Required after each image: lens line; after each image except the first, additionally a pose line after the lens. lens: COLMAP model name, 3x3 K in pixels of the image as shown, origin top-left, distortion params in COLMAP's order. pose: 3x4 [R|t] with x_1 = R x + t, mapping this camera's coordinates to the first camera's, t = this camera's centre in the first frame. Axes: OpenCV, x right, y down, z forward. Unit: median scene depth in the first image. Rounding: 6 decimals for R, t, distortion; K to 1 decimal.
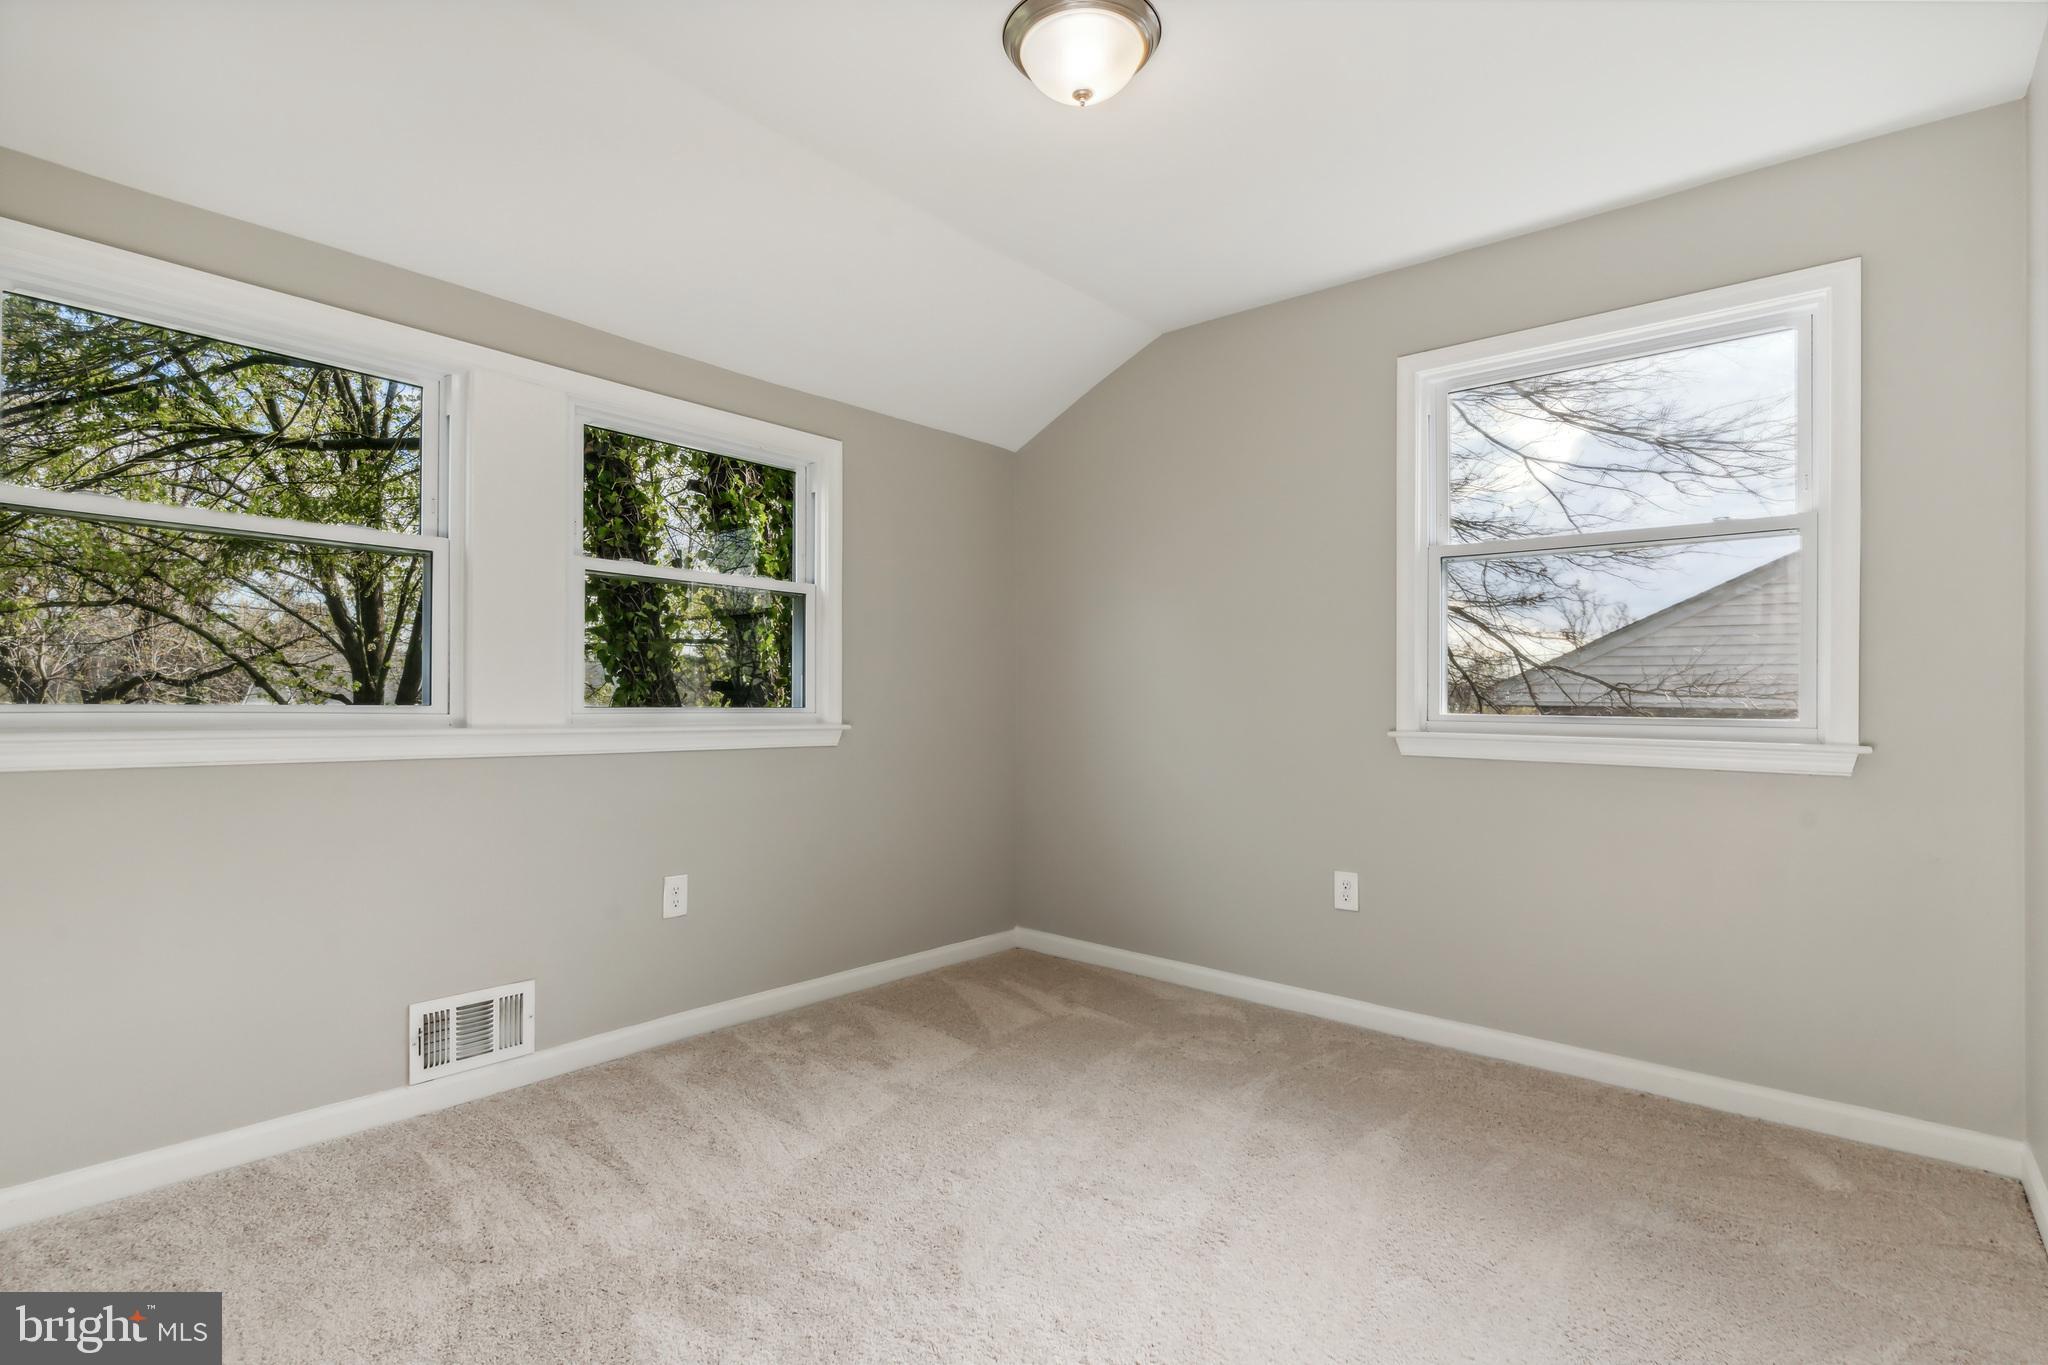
lens RADIAL K [[981.6, 0, 1014.5], [0, 981.6, 690.1], [0, 0, 1]] dist [0.001619, 0.000616]
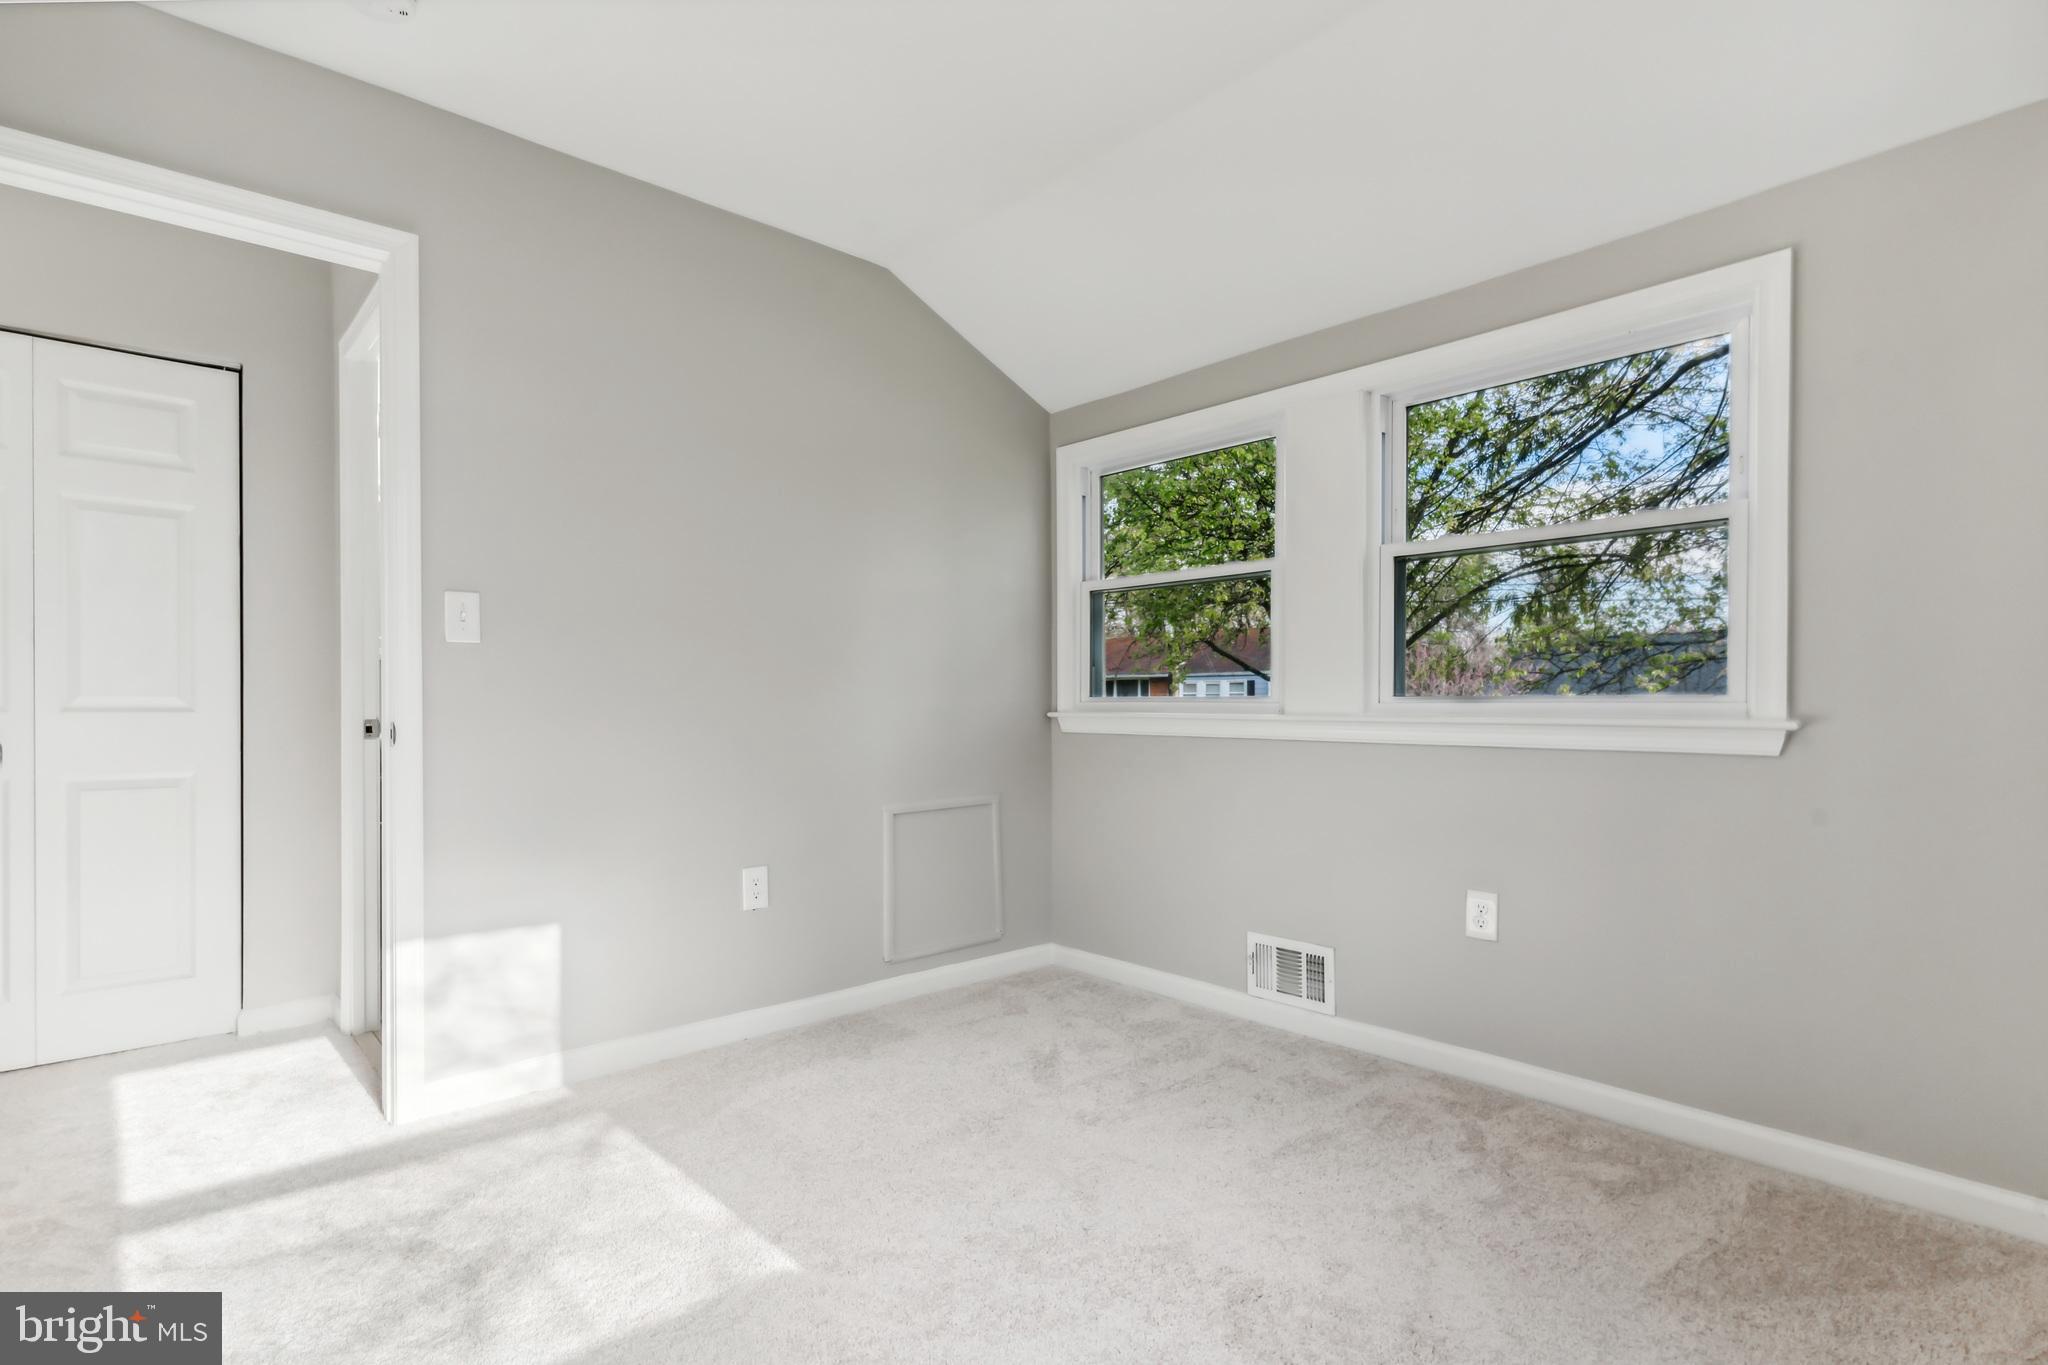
lens RADIAL K [[981.6, 0, 1014.5], [0, 981.6, 690.1], [0, 0, 1]] dist [0.001619, 0.000616]
pose [[-0.114031, -0.027929, -0.993085, 0.645876], [-0.000827, 0.999607, -0.028017, 0.040926], [0.993477, -0.002373, -0.114009, 0.786127]]
